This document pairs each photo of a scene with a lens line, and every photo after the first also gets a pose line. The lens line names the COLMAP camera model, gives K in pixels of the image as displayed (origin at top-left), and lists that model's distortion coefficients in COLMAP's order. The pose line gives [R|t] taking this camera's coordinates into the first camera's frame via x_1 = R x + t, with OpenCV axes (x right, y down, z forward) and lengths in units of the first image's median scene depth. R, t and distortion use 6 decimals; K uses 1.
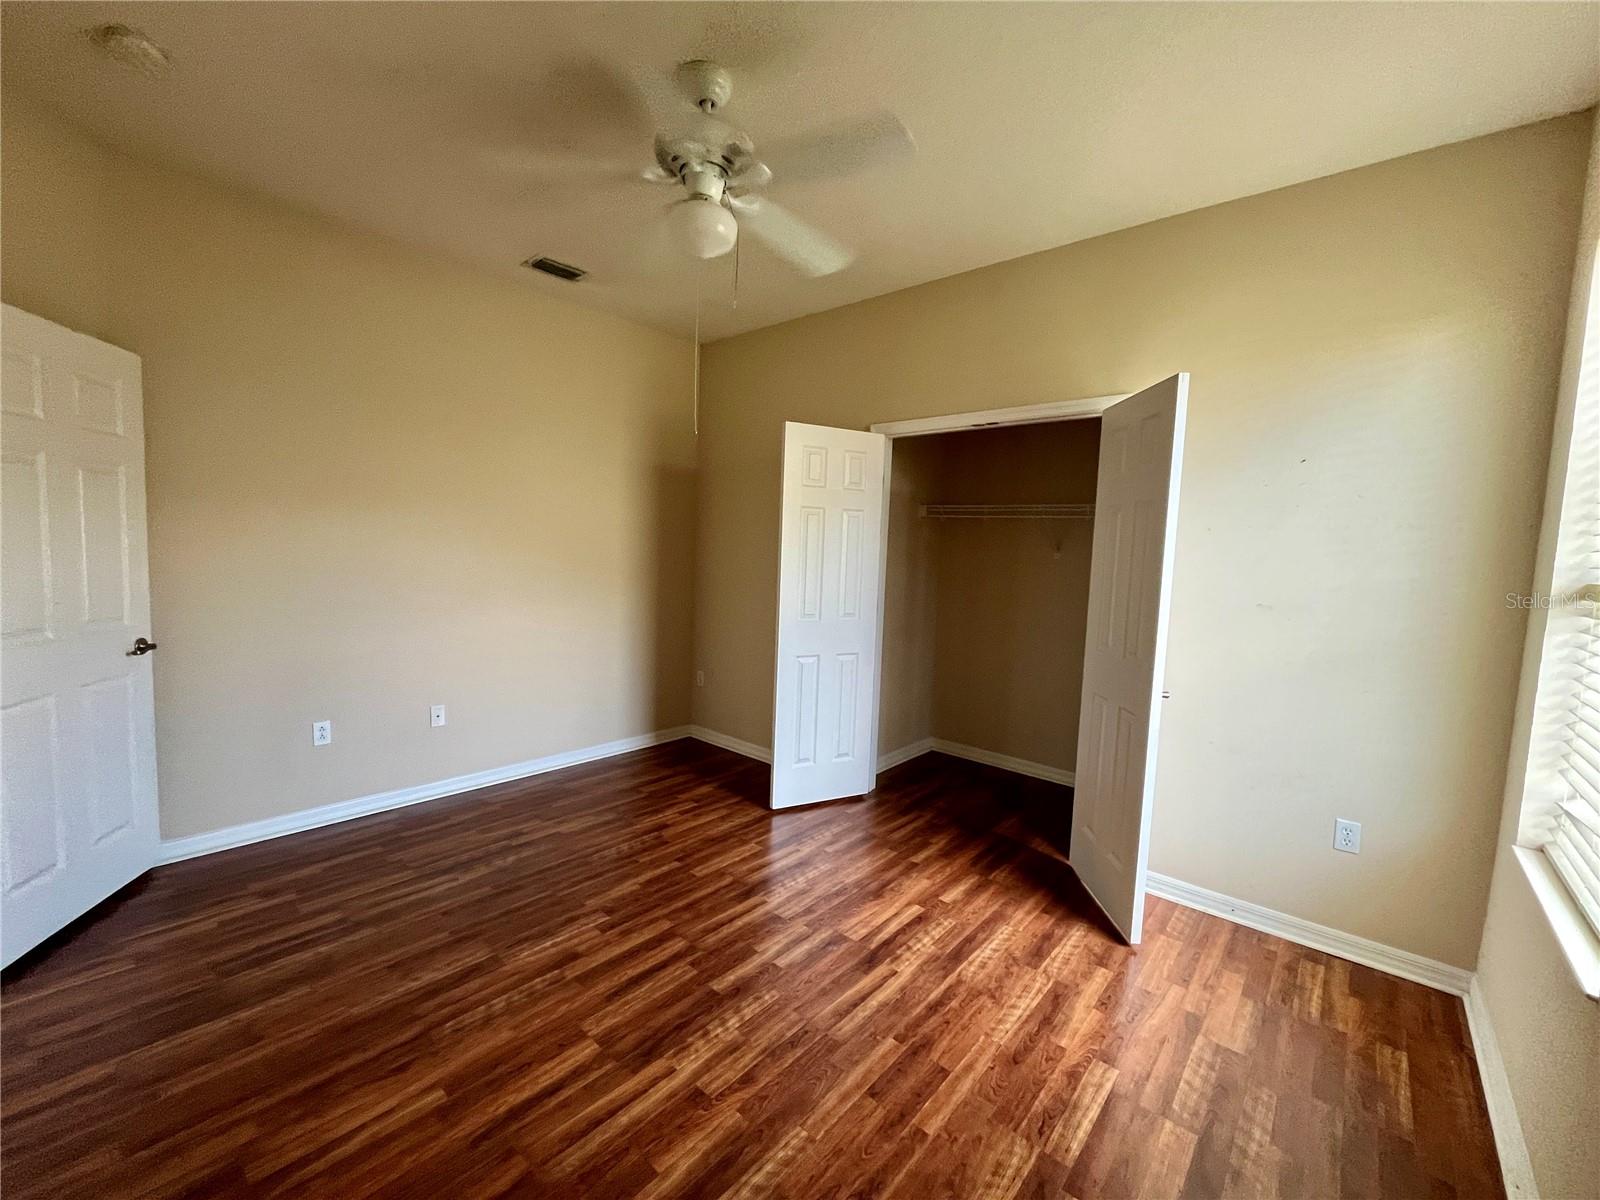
lens RADIAL K [[645.2, 0, 813.3], [0, 645.2, 607.5], [0, 0, 1]] dist [-0.002342, -0.000523]
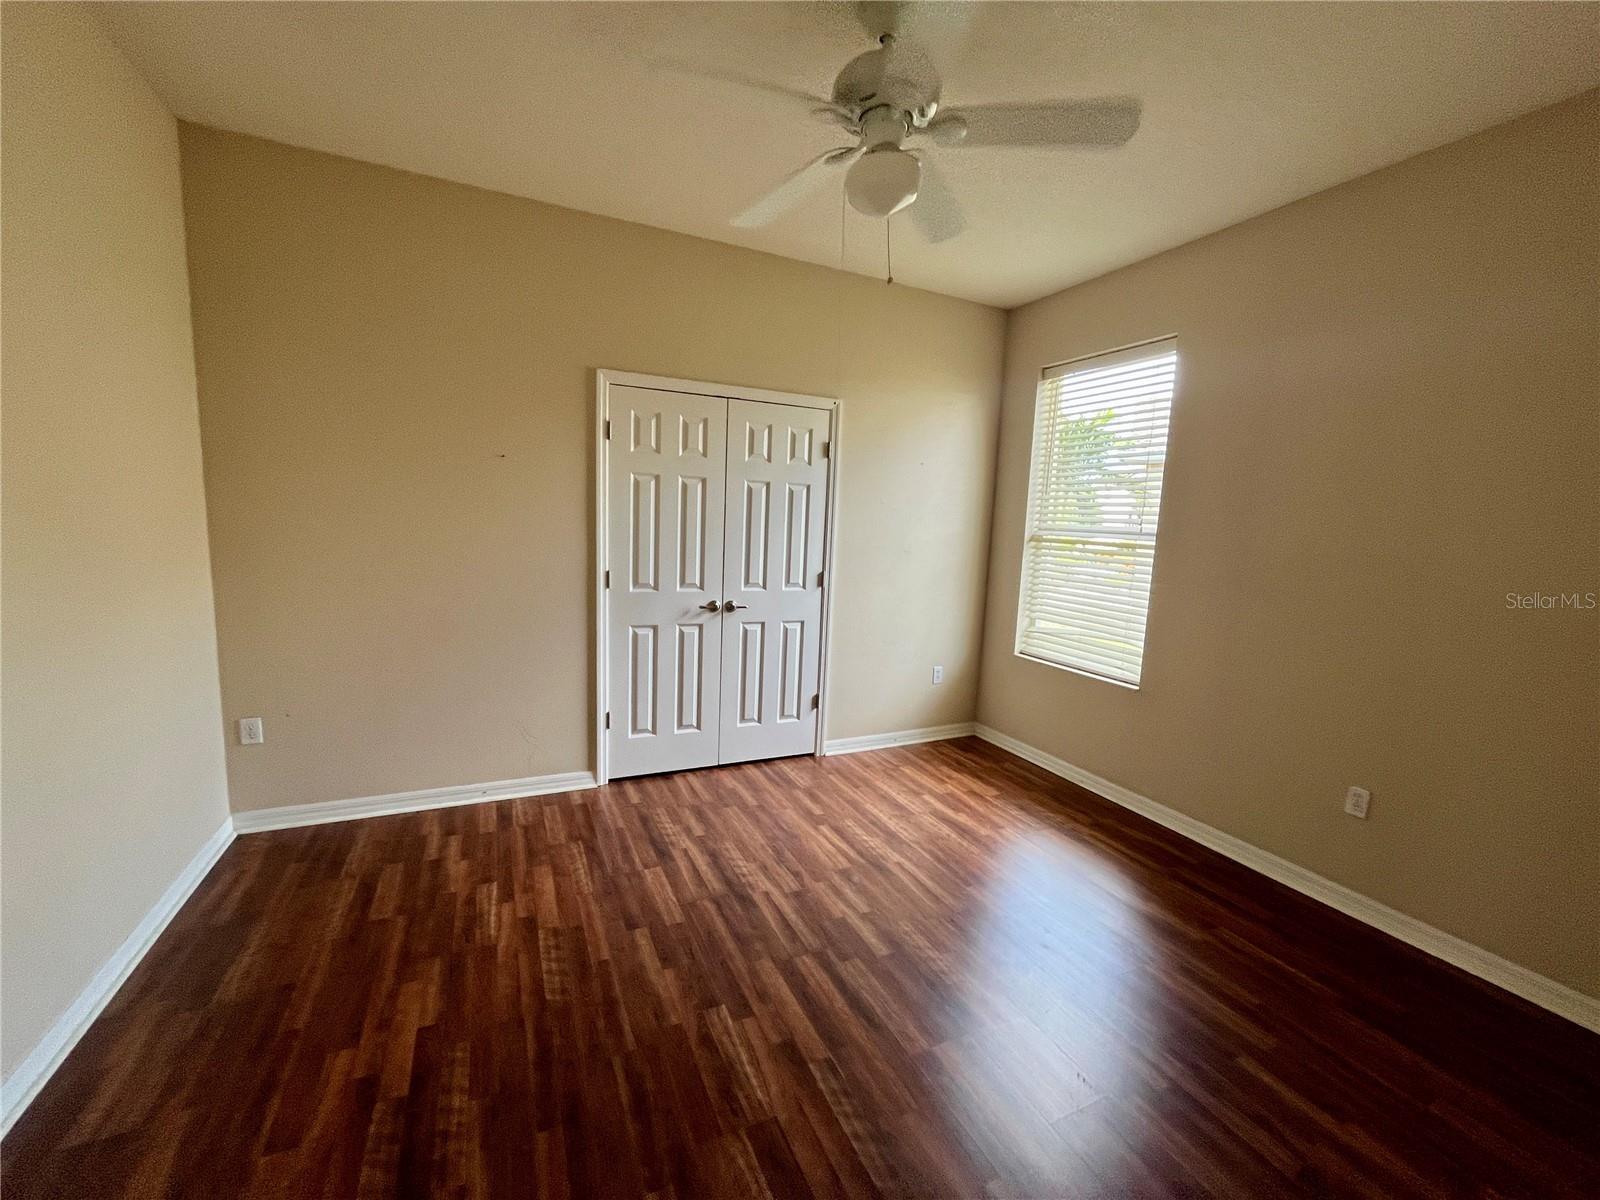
lens RADIAL K [[645.2, 0, 813.5], [0, 645.2, 594.0], [0, 0, 1]] dist [-0.002342, -0.000523]
pose [[0.395736, -0.122563, 0.910149, -0.885717], [0.056390, 0.992427, 0.109124, -0.077815], [-0.916631, 0.008139, 0.399651, 0.578514]]
